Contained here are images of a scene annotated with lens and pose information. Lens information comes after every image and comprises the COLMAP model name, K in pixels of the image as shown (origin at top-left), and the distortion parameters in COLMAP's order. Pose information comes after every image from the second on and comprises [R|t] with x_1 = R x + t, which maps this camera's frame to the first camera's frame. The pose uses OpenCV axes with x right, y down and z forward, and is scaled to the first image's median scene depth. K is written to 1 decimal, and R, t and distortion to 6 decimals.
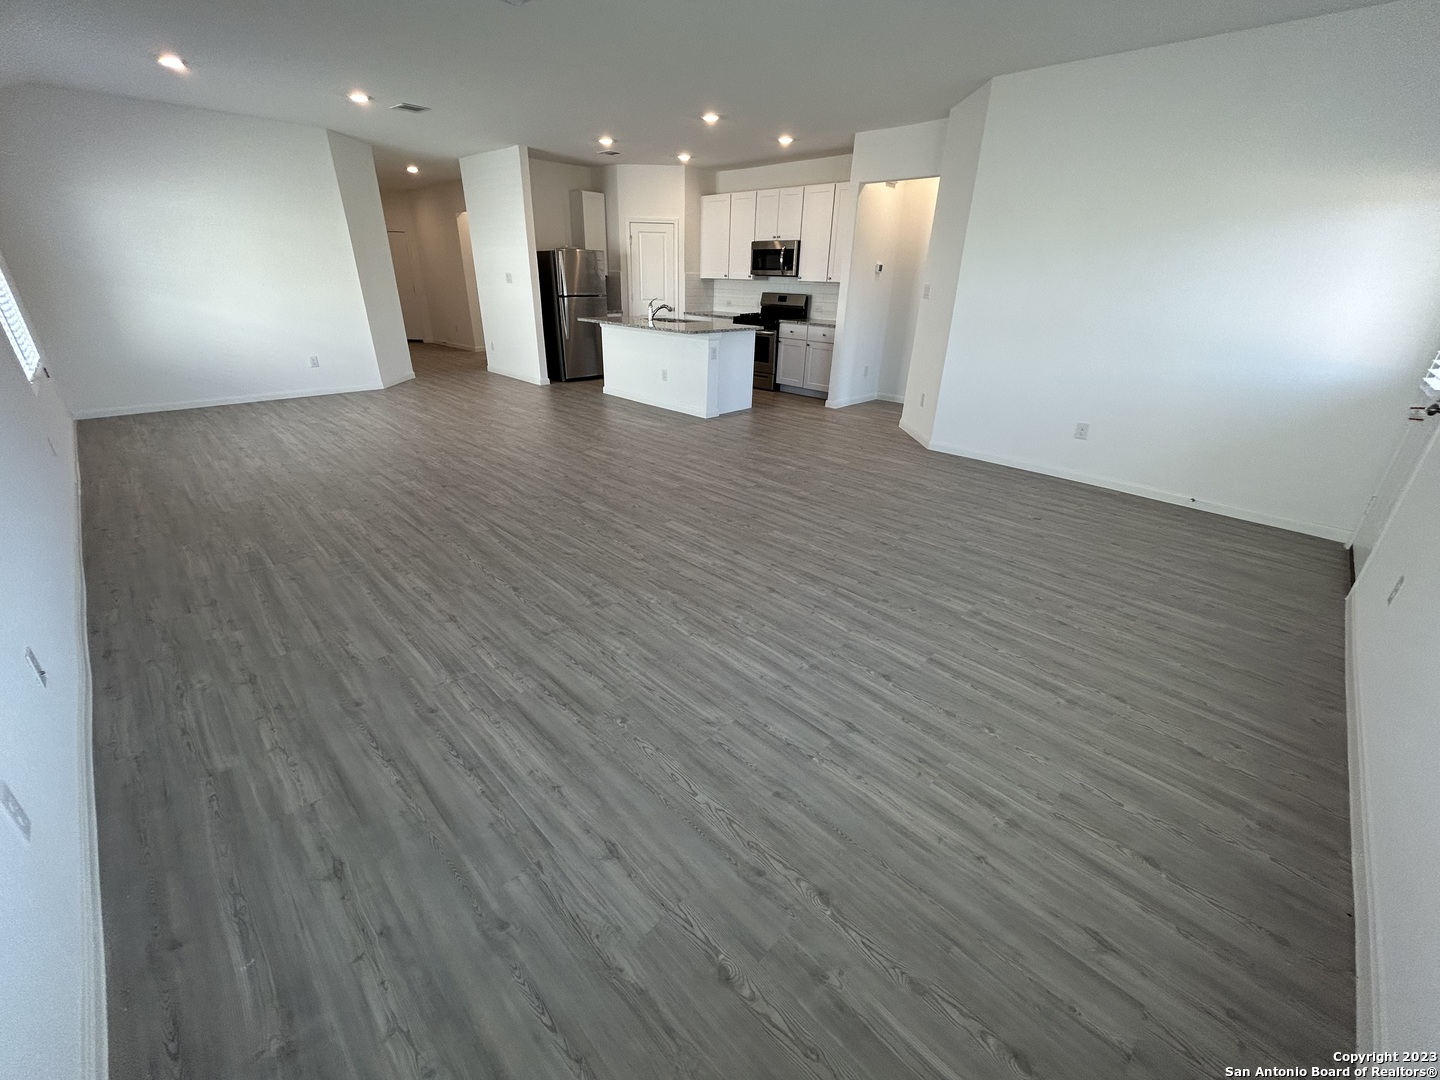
lens RADIAL K [[579.3, 0, 720.5], [0, 579.3, 534.4], [0, 0, 1]] dist [-0.000503, 0.000302]
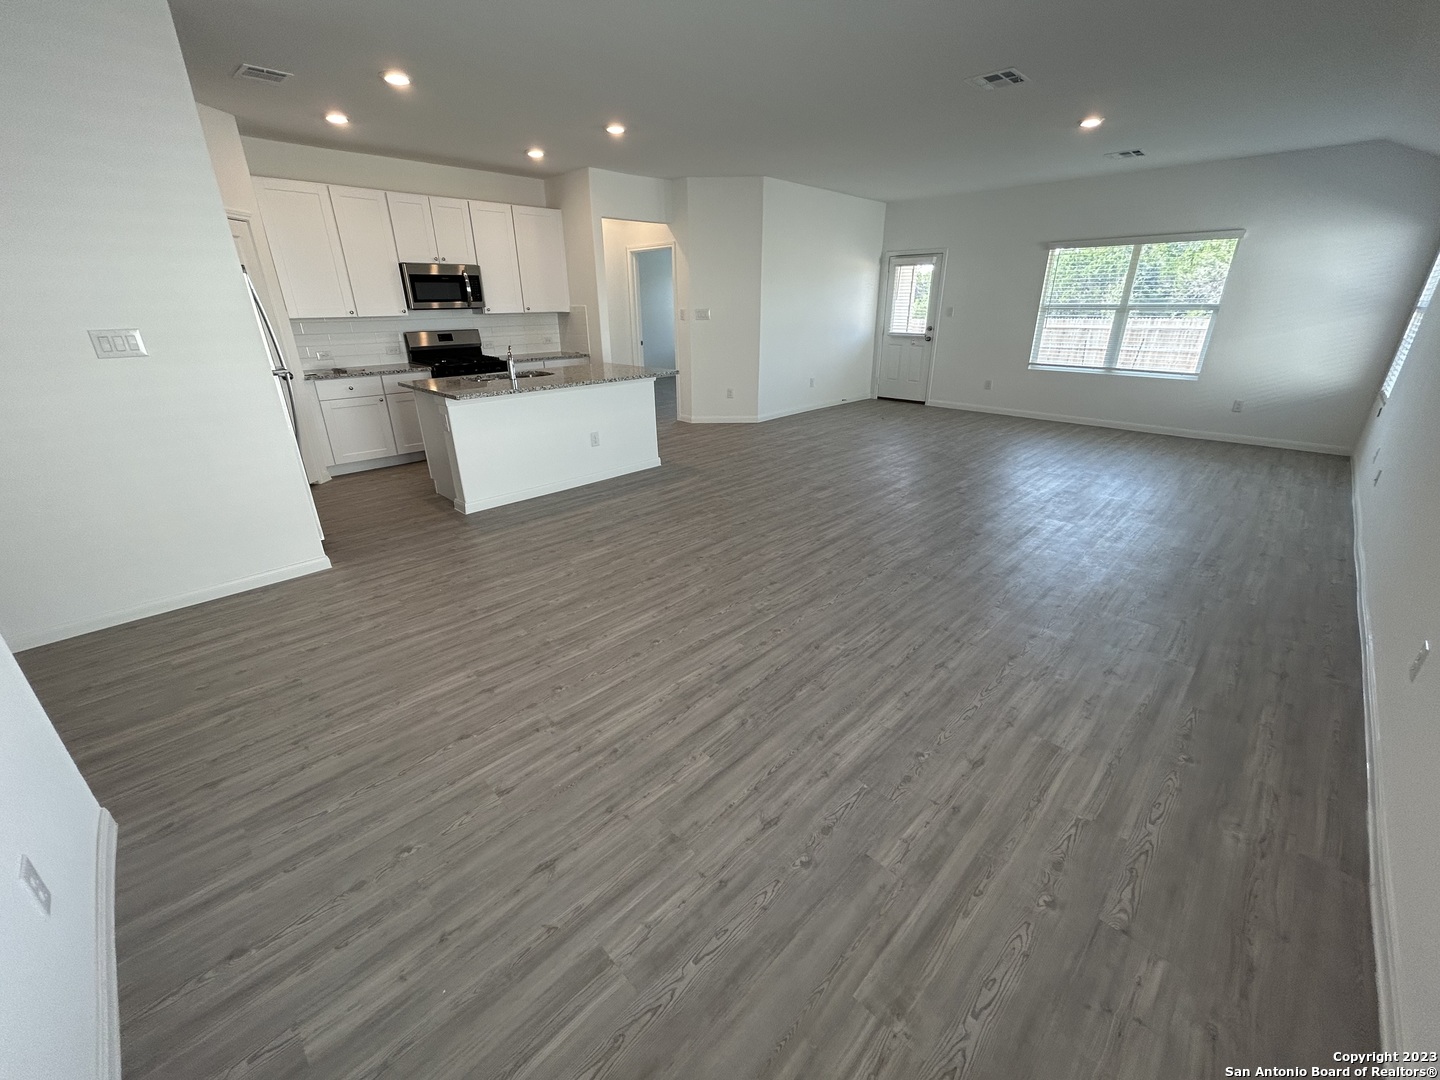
lens RADIAL K [[579.3, 0, 715.1], [0, 579.3, 534.6], [0, 0, 1]] dist [-0.000503, 0.000302]
pose [[0.009704, -0.397298, 0.917638, -0.834808], [0.416709, 0.835808, 0.357462, -0.370779], [-0.908988, 0.378919, 0.173668, 0.755855]]
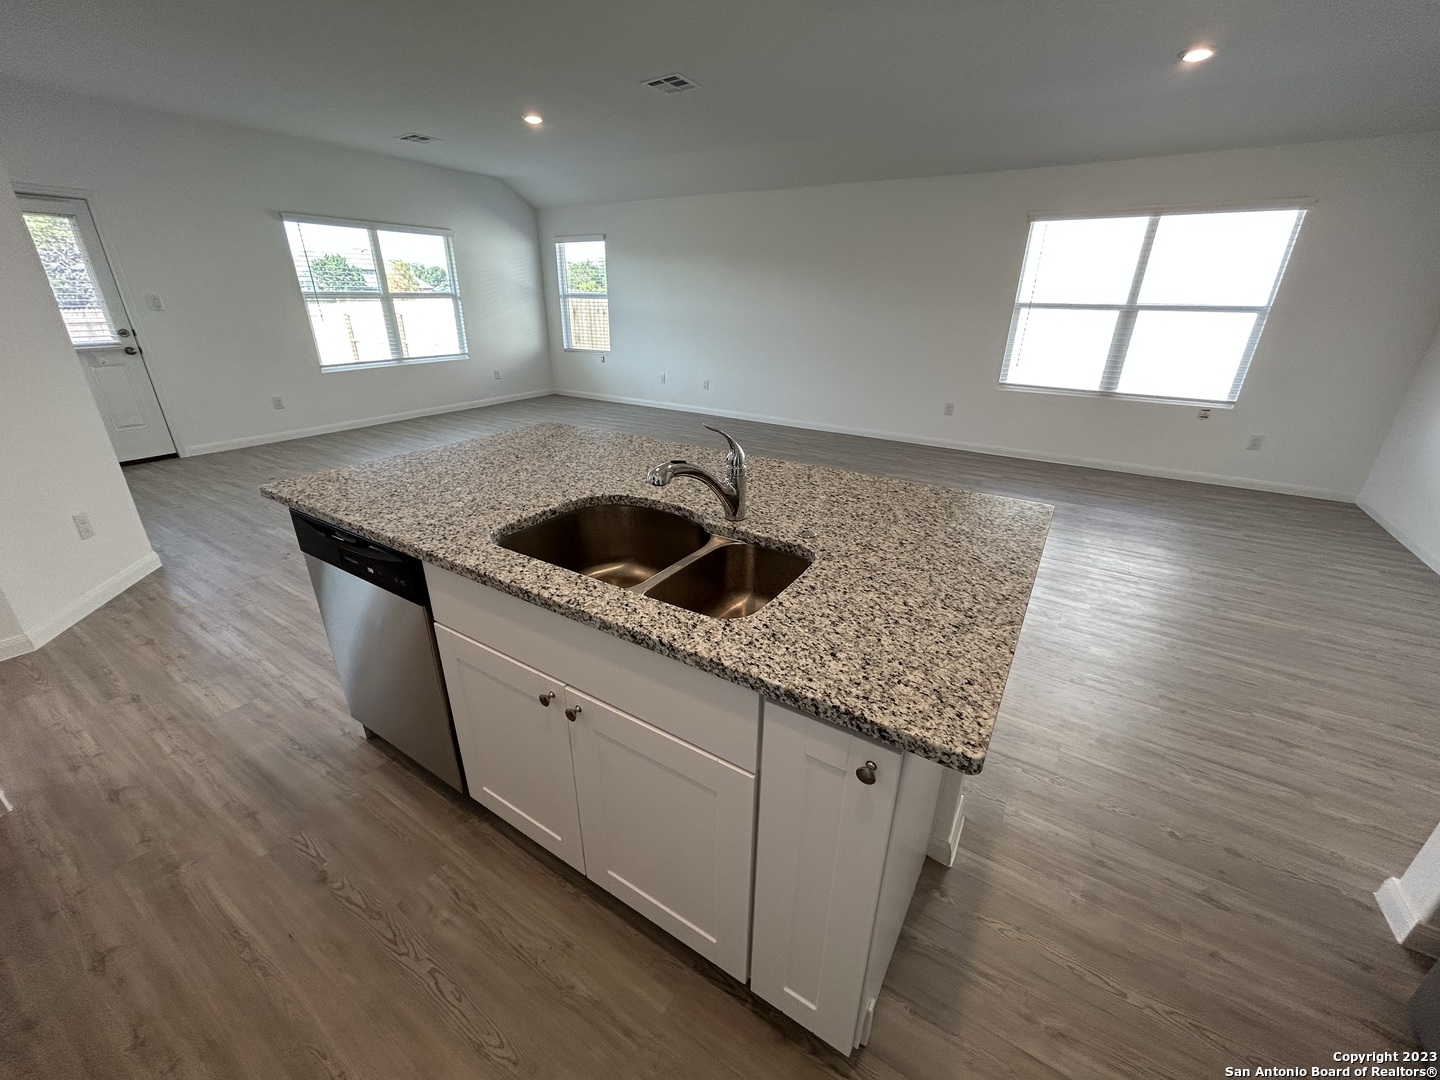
lens RADIAL K [[579.3, 0, 722.5], [0, 579.3, 537.5], [0, 0, 1]] dist [-0.000503, 0.000302]
pose [[-0.976462, 0.051976, -0.209333, -0.071830], [-0.117774, 0.684589, 0.719352, -0.534034], [0.180697, 0.727074, -0.662354, 1.179254]]
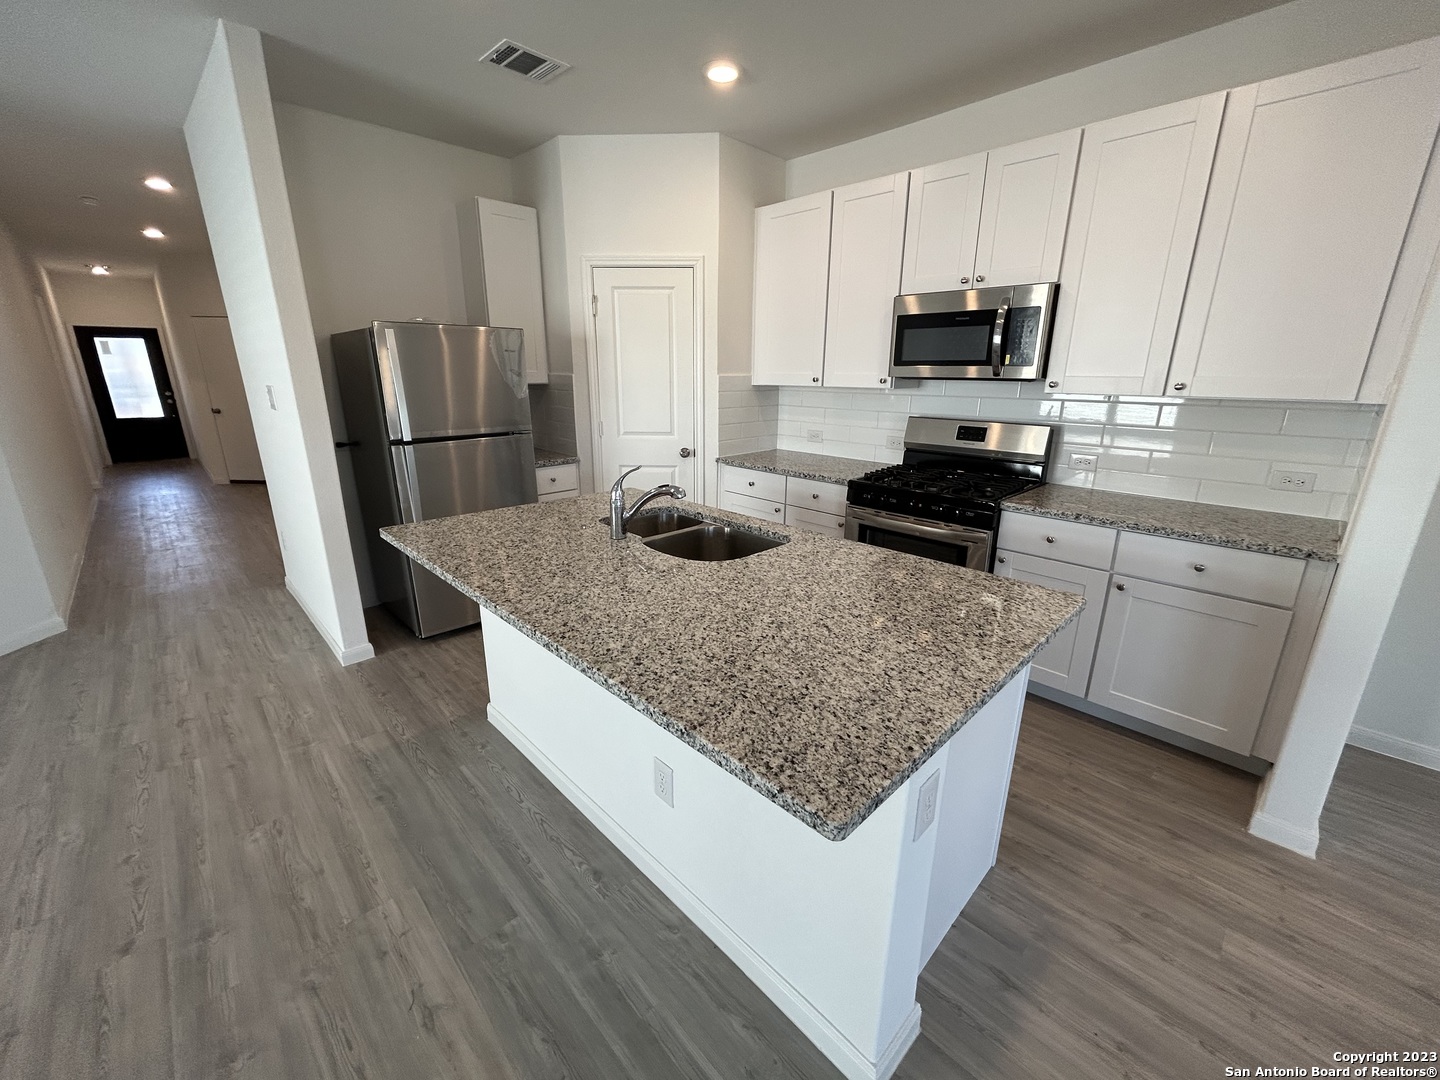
lens RADIAL K [[579.3, 0, 720.7], [0, 579.3, 538.0], [0, 0, 1]] dist [-0.000503, 0.000302]
pose [[0.999618, -0.013199, -0.024281, -0.063639], [0.009732, 0.990421, -0.137735, -0.336693], [0.025867, 0.137446, 0.990171, 0.730608]]
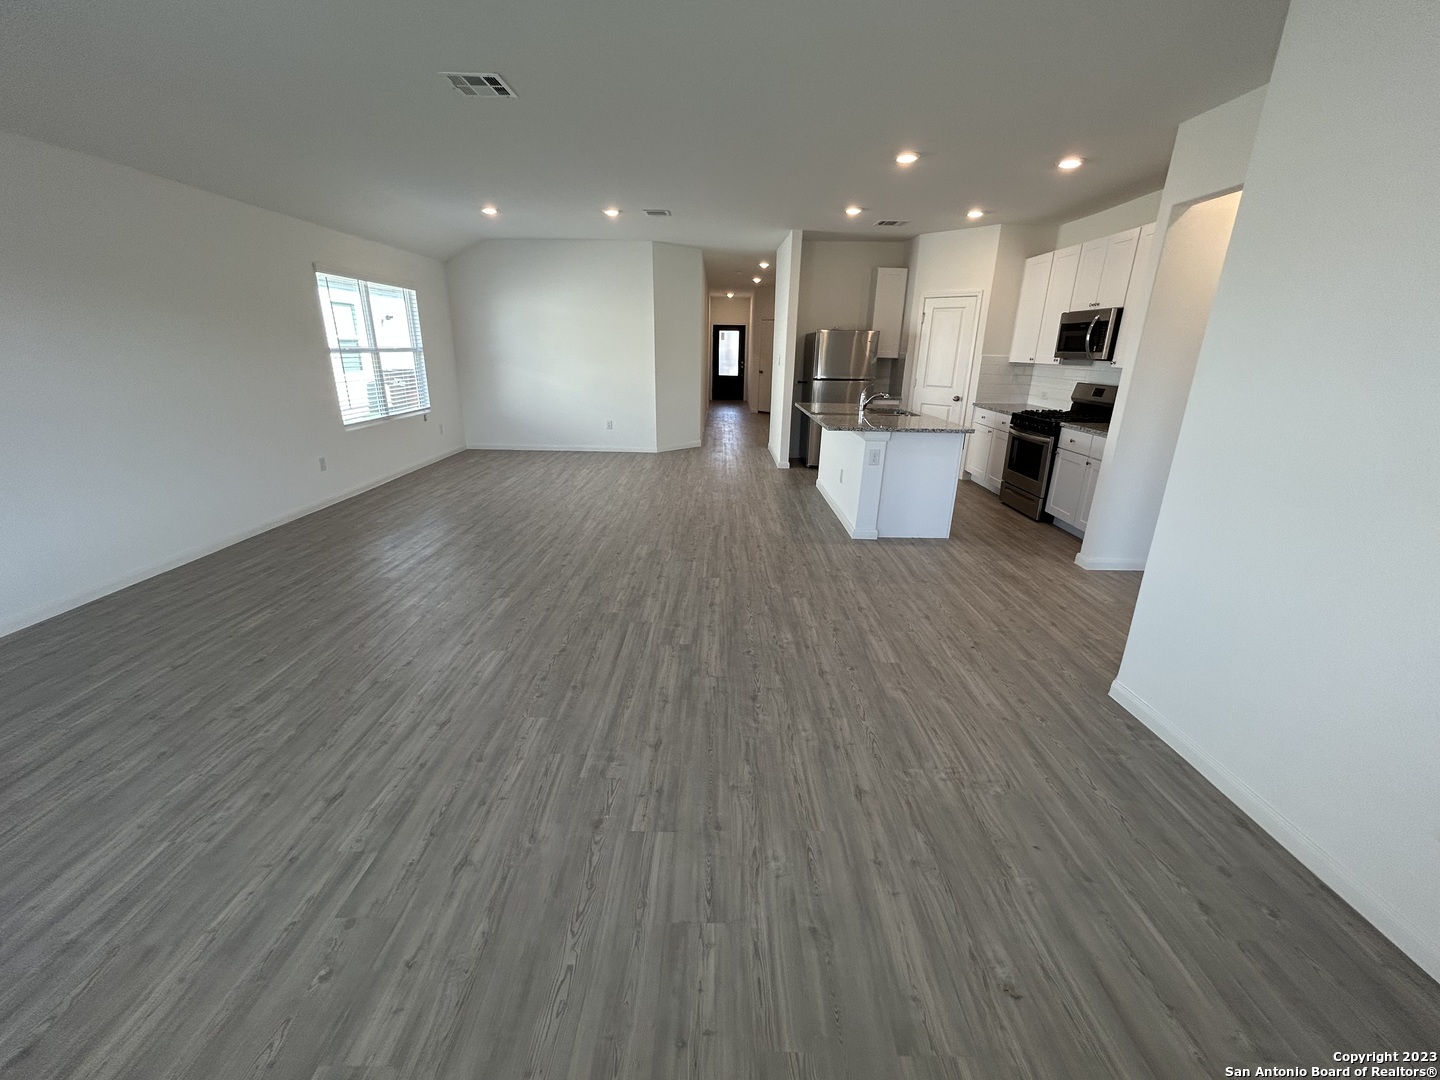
lens RADIAL K [[579.3, 0, 721.2], [0, 579.3, 536.1], [0, 0, 1]] dist [-0.000503, 0.000302]
pose [[0.703014, 0.212205, -0.678779, 0.343151], [-0.293445, 0.955963, -0.005062, -0.139948], [0.647813, 0.202743, 0.734325, 0.312258]]
